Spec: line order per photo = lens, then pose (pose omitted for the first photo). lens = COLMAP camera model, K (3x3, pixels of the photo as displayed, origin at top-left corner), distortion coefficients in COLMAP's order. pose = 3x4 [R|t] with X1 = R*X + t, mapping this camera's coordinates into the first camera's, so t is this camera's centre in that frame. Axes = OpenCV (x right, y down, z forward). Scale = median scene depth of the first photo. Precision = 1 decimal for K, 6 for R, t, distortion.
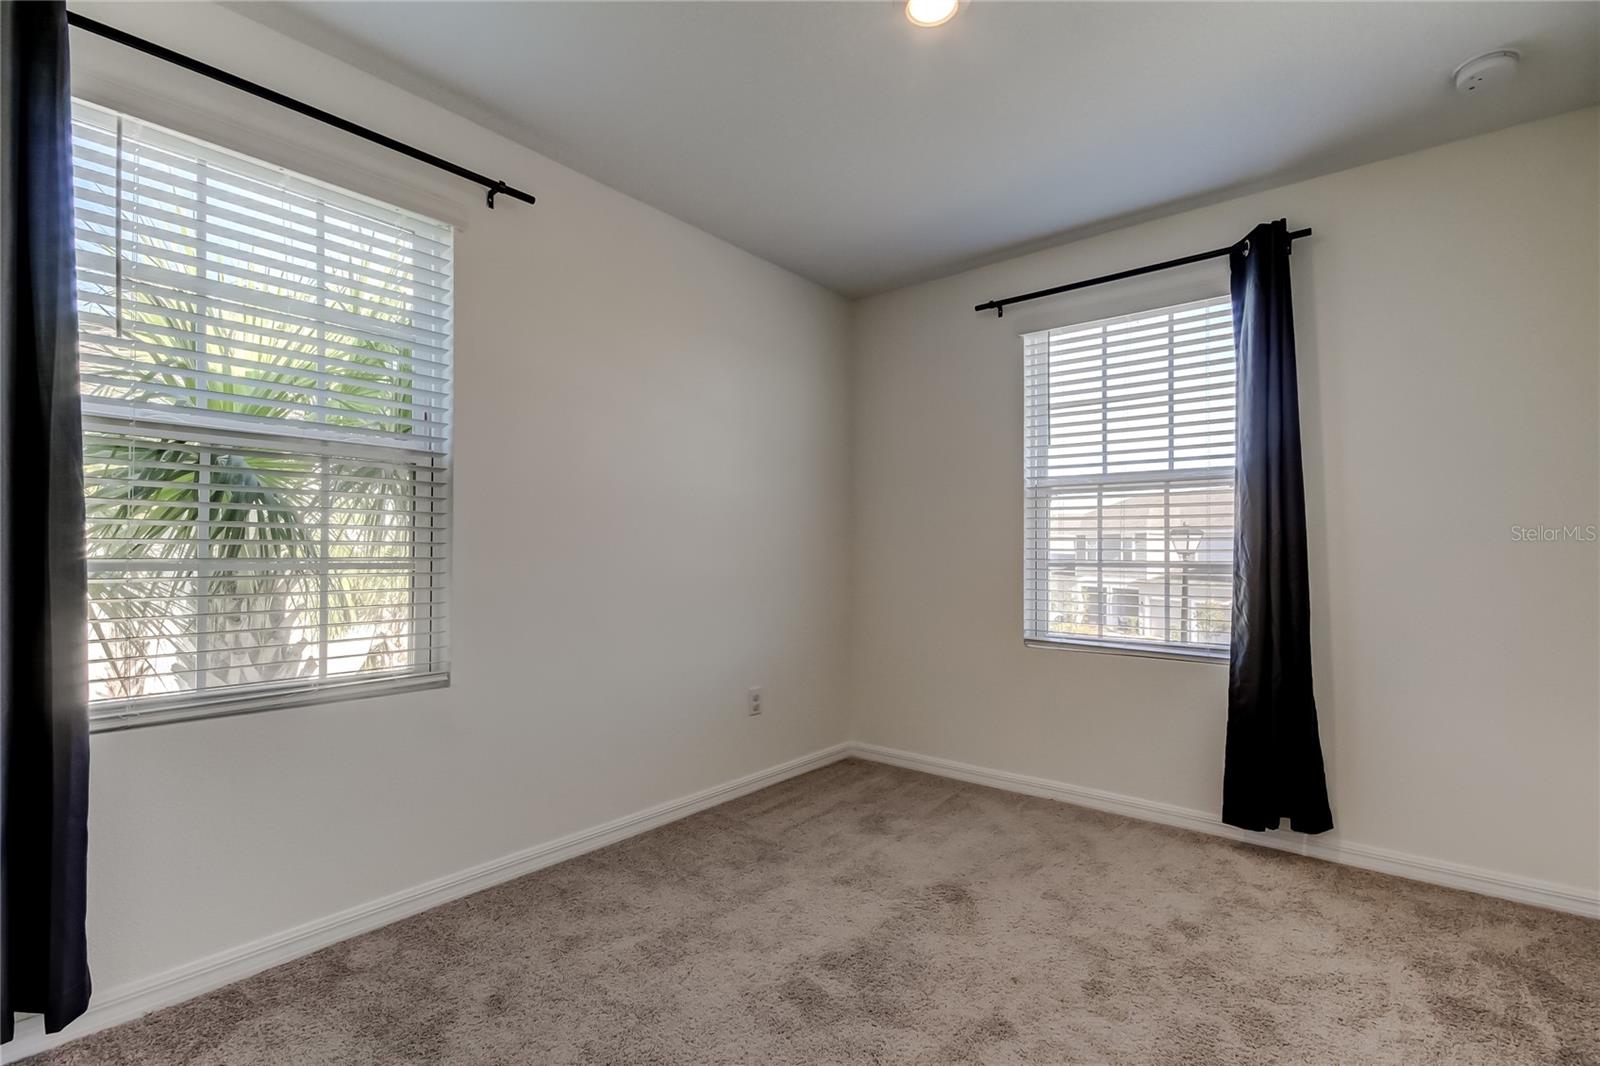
lens RADIAL K [[736.0, 0, 800.2], [0, 736.0, 541.8], [0, 0, 1]] dist [0.002370, -0.000625]
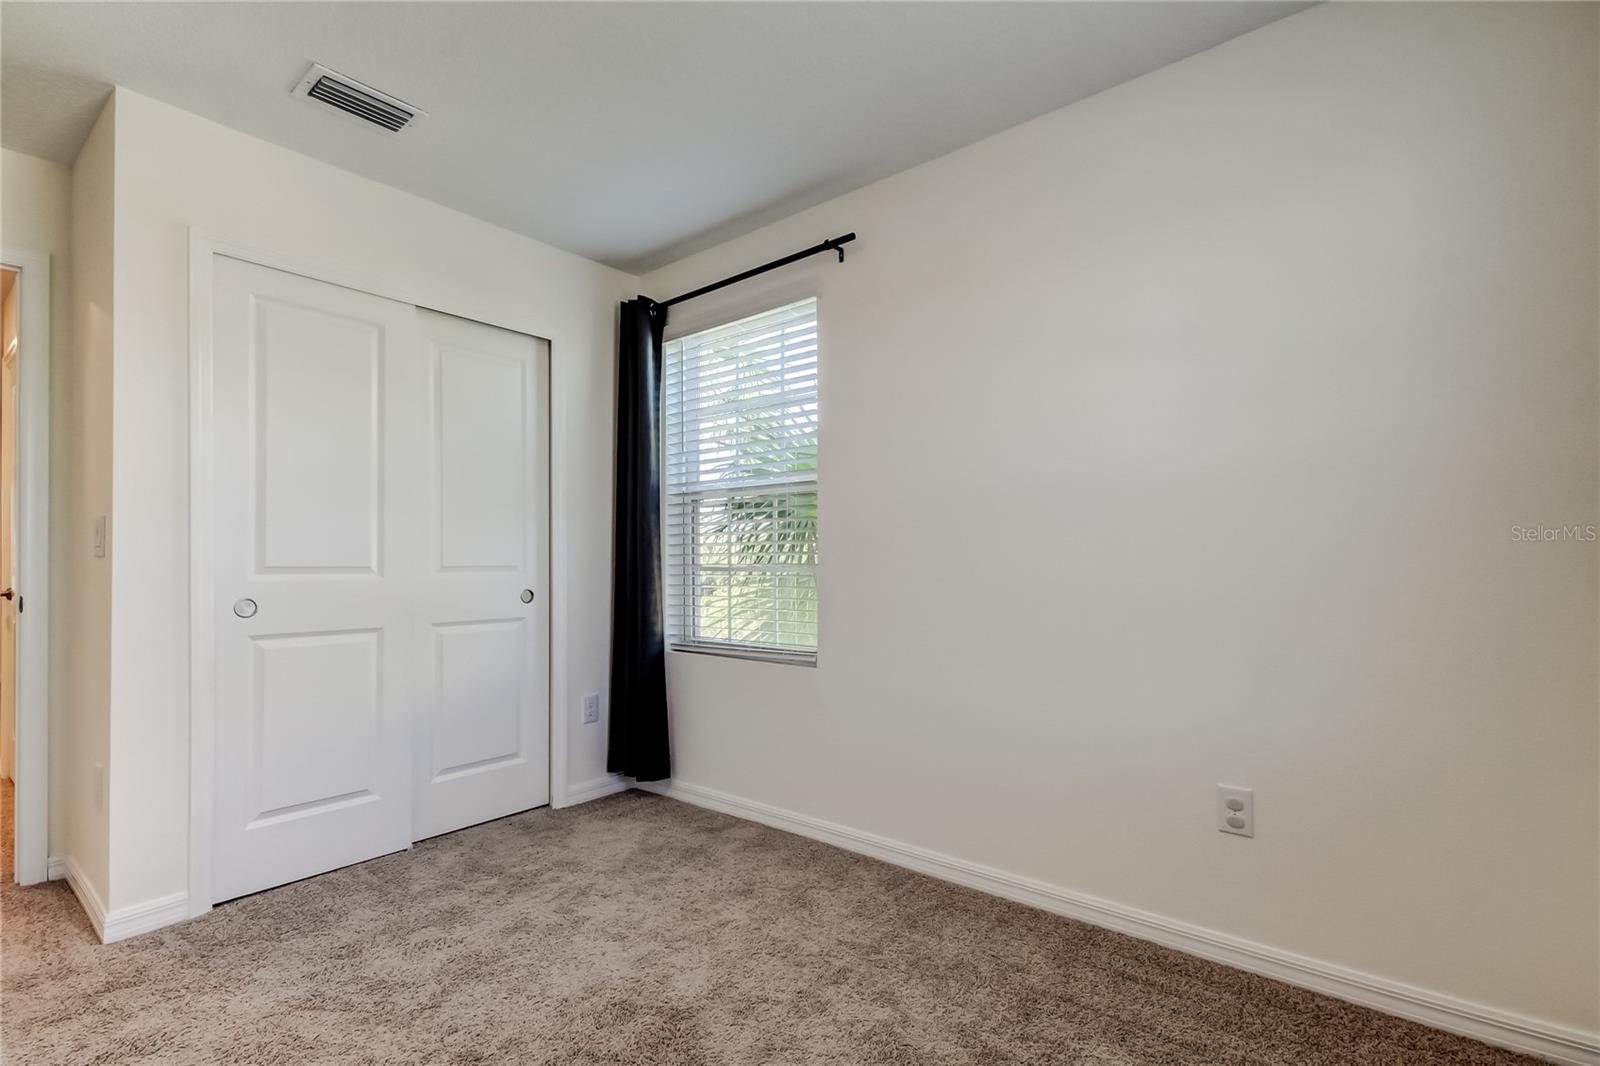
lens RADIAL K [[736.0, 0, 805.5], [0, 736.0, 550.6], [0, 0, 1]] dist [0.002370, -0.000625]
pose [[0.000383, -0.014761, -0.999891, 0.813474], [0.024773, 0.999584, -0.014747, 0.018251], [0.999693, -0.024764, 0.000748, 1.037633]]
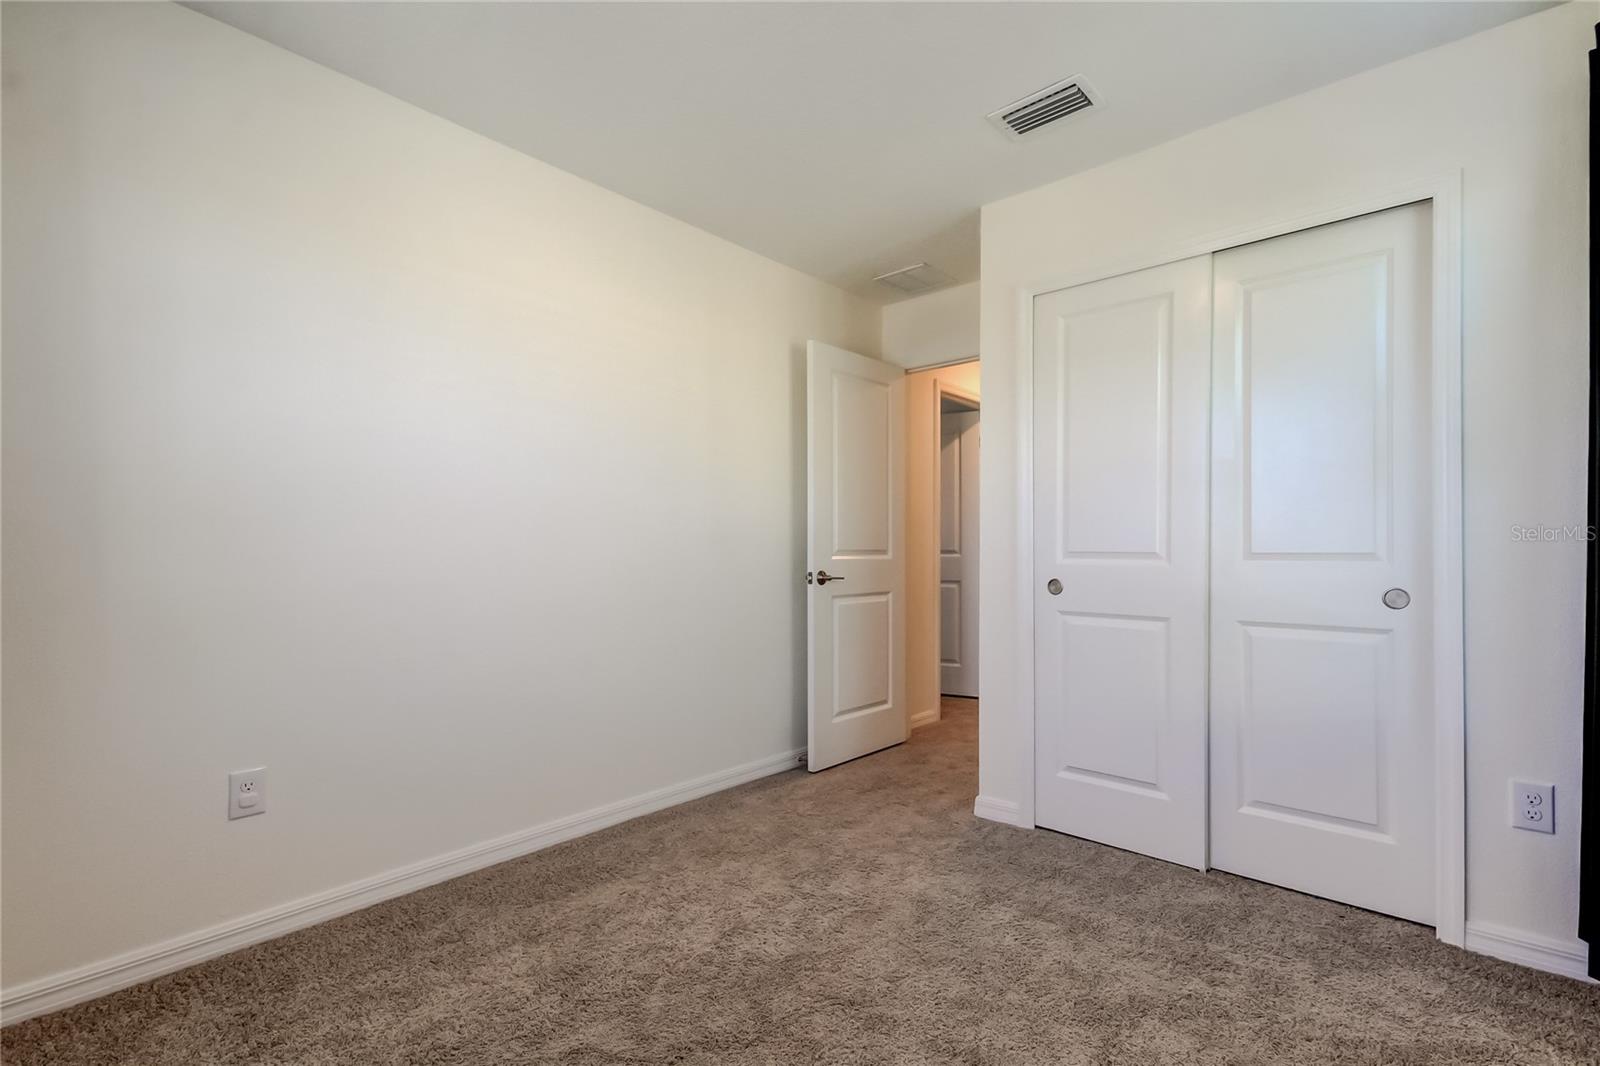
lens RADIAL K [[736.0, 0, 807.9], [0, 736.0, 544.2], [0, 0, 1]] dist [0.002370, -0.000625]
pose [[-0.998110, -0.001262, 0.061438, 0.100146], [-0.003273, 0.999462, -0.032644, 0.035676], [-0.061364, -0.032784, -0.997577, 1.493917]]
